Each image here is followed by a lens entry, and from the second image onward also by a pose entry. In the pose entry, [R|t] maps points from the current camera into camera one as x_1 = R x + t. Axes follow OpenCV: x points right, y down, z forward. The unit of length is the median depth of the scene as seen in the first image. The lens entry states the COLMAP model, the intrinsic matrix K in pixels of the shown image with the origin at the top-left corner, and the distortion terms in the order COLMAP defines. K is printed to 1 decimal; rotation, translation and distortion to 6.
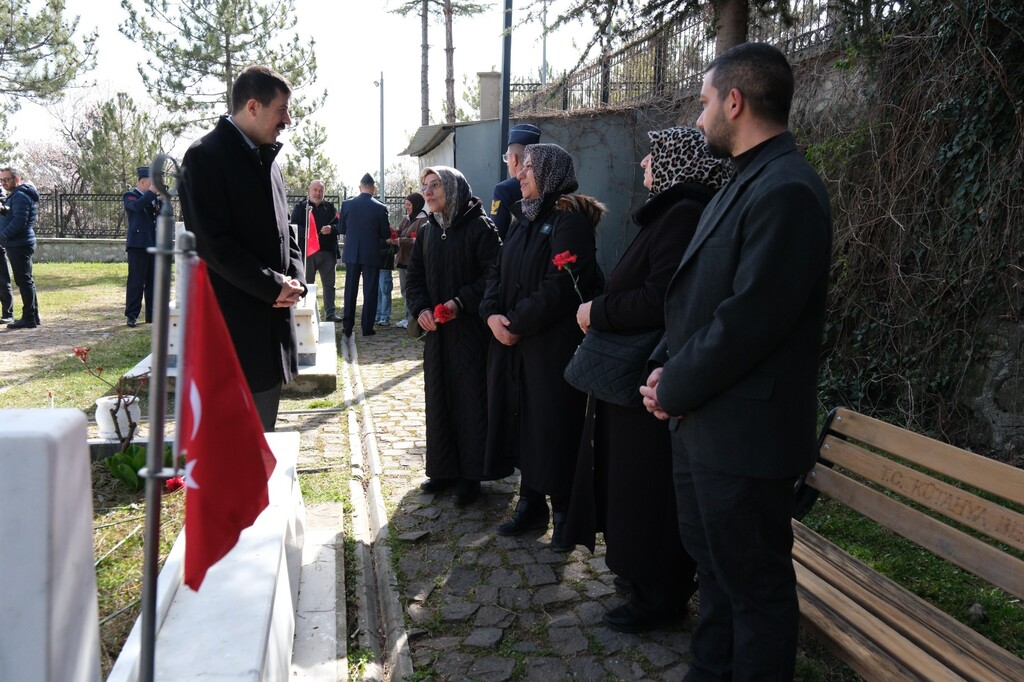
lens RADIAL K [[697.4, 0, 505.1], [0, 697.4, 343.7], [0, 0, 1]] dist [-0.017042, -0.002390]
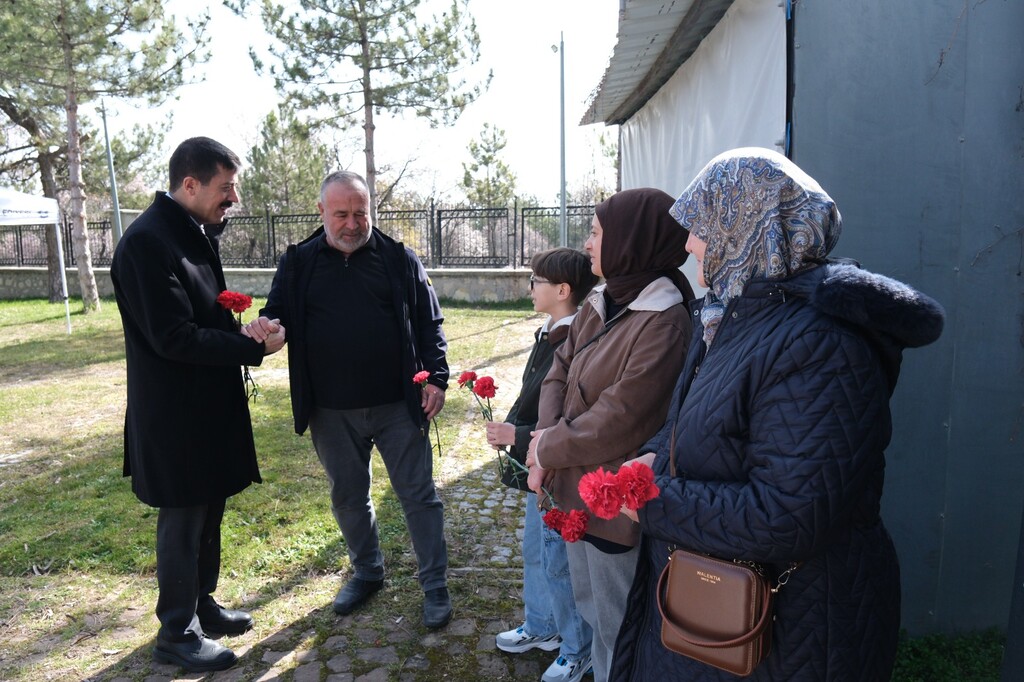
lens RADIAL K [[697.4, 0, 505.1], [0, 697.4, 343.7], [0, 0, 1]] dist [-0.017042, -0.002390]
pose [[0.964254, 0.008984, -0.264829, -0.035544], [-0.012075, 0.999877, -0.010046, -0.052706], [0.264706, 0.012885, 0.964243, 0.258558]]
